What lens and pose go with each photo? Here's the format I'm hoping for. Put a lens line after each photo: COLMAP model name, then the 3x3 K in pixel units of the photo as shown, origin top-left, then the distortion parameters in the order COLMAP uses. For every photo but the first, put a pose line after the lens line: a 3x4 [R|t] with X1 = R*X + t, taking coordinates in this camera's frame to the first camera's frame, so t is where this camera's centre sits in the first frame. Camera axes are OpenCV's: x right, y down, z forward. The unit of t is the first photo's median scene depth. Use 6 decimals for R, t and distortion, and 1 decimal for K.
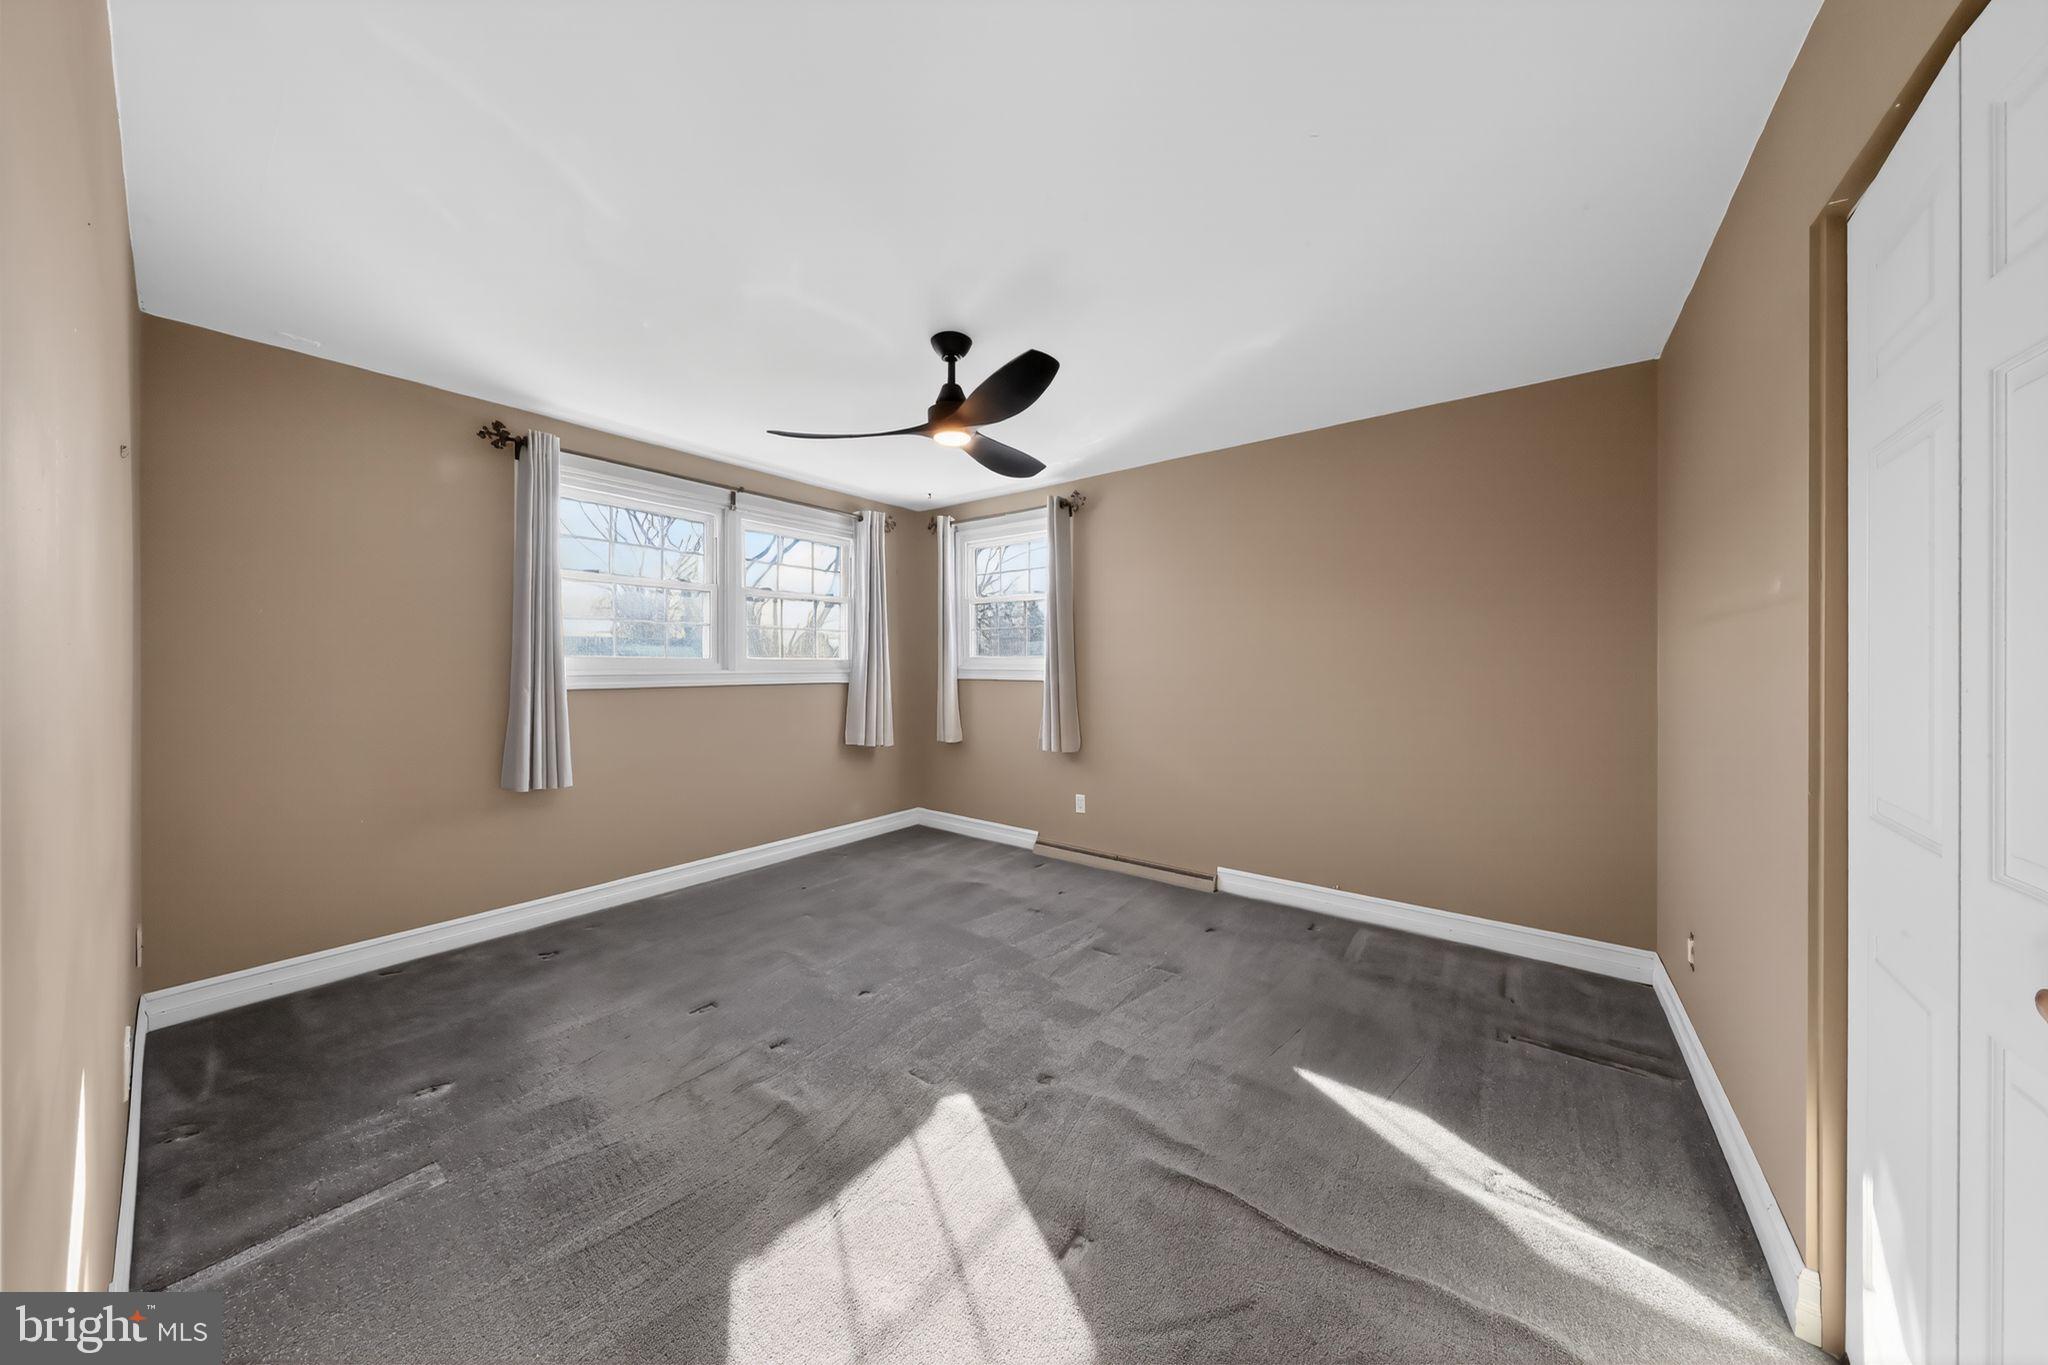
lens RADIAL K [[649.0, 0, 1018.2], [0, 649.0, 660.2], [0, 0, 1]] dist [0.000071, -0.000009]
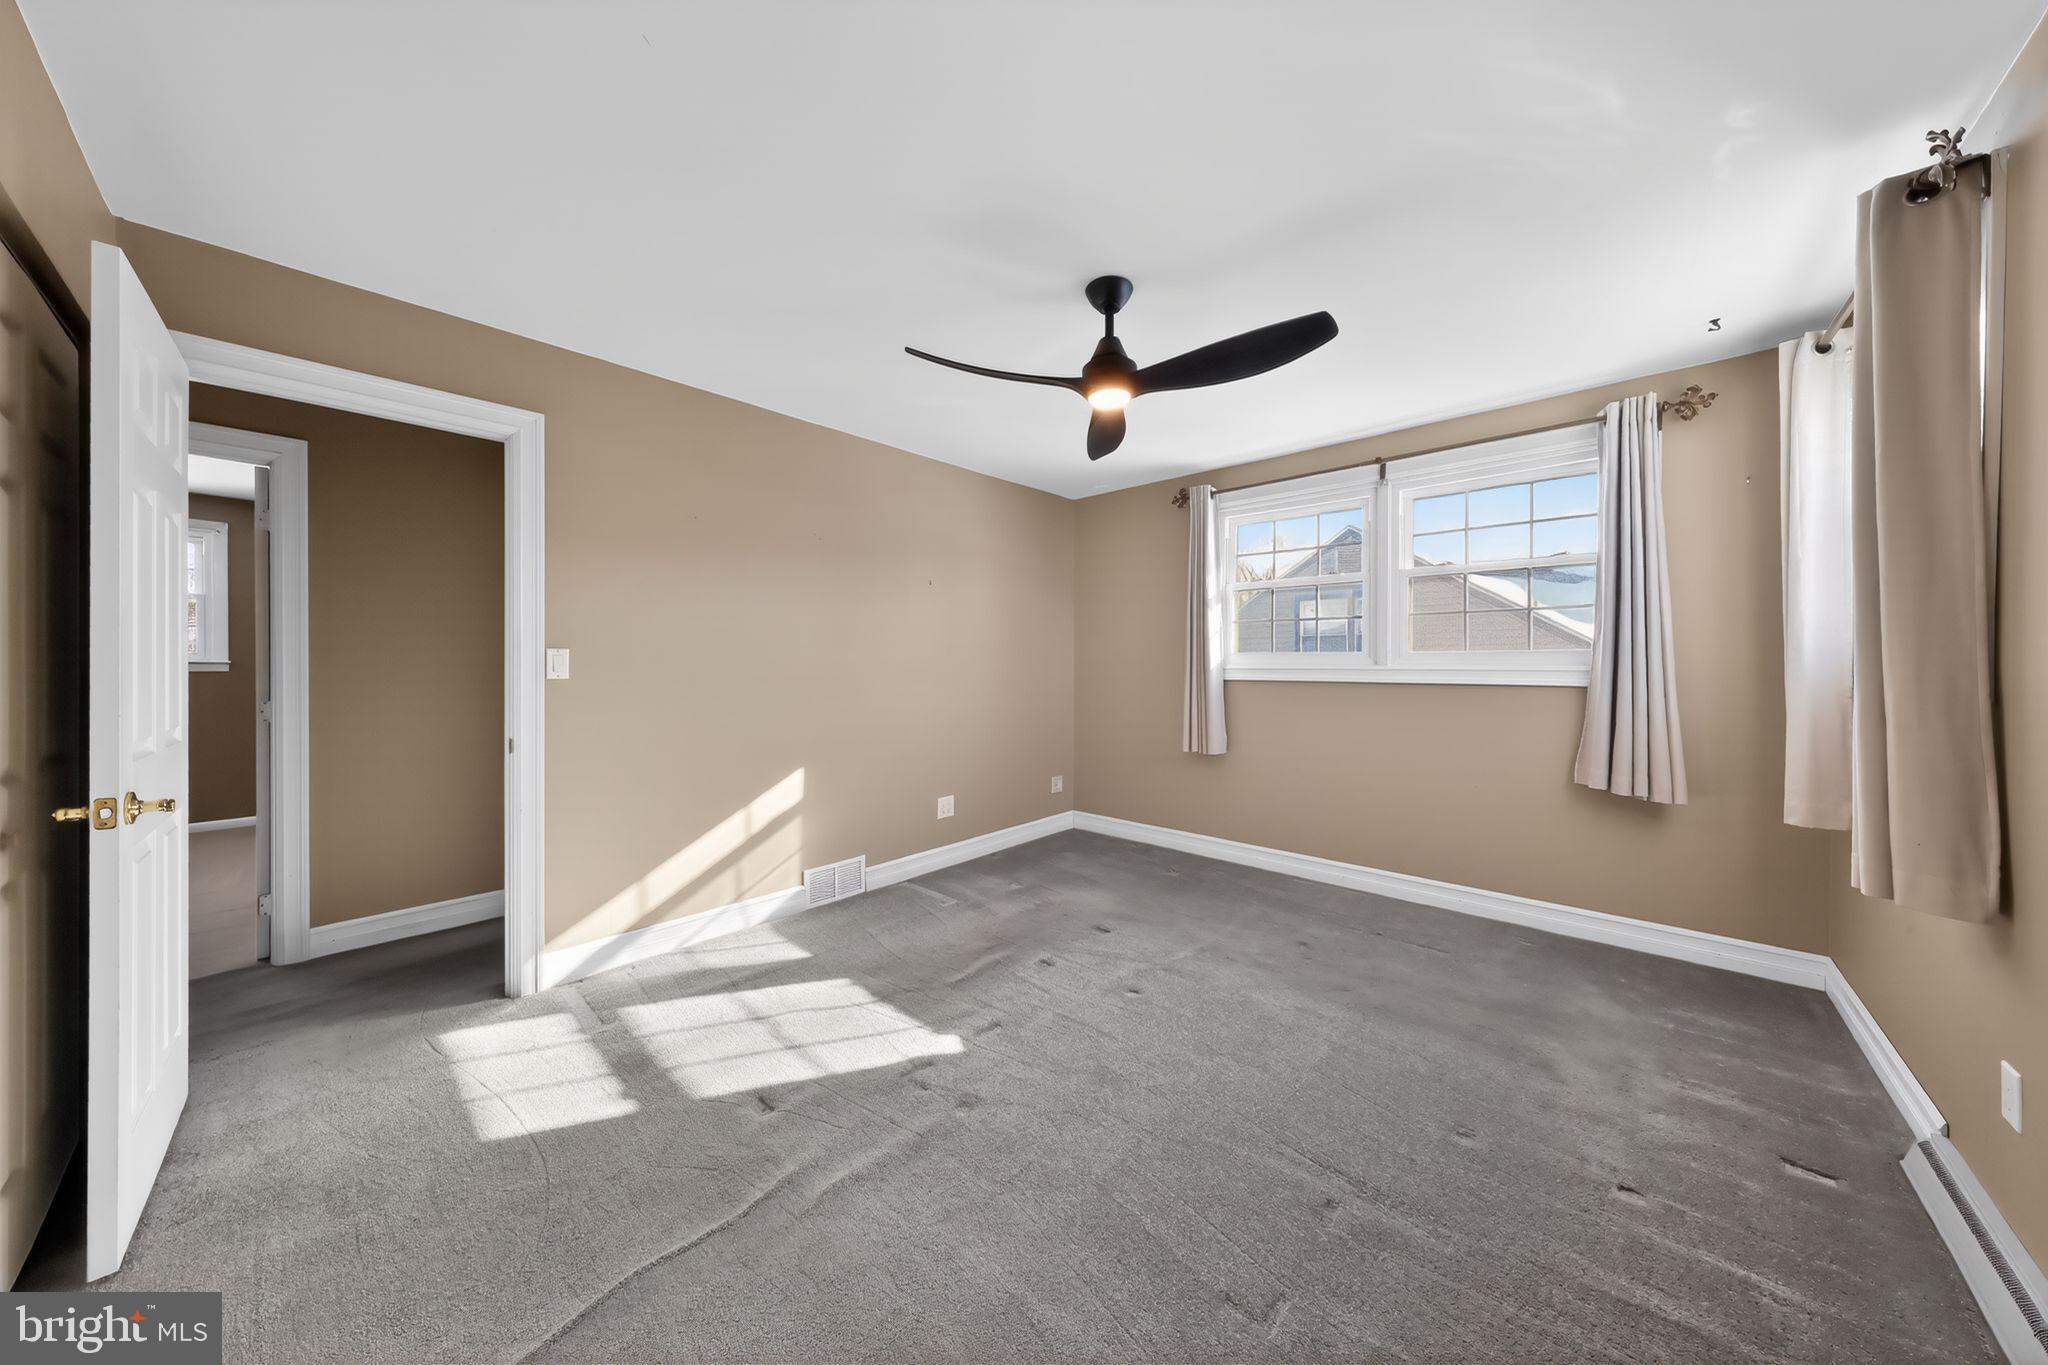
lens RADIAL K [[649.0, 0, 1018.2], [0, 649.0, 660.2], [0, 0, 1]] dist [0.000071, -0.000009]
pose [[-0.105129, 0.000967, -0.994458, 0.494066], [0.010052, 0.999949, -0.000090, 0.003238], [0.994408, -0.010005, -0.105133, 0.600873]]
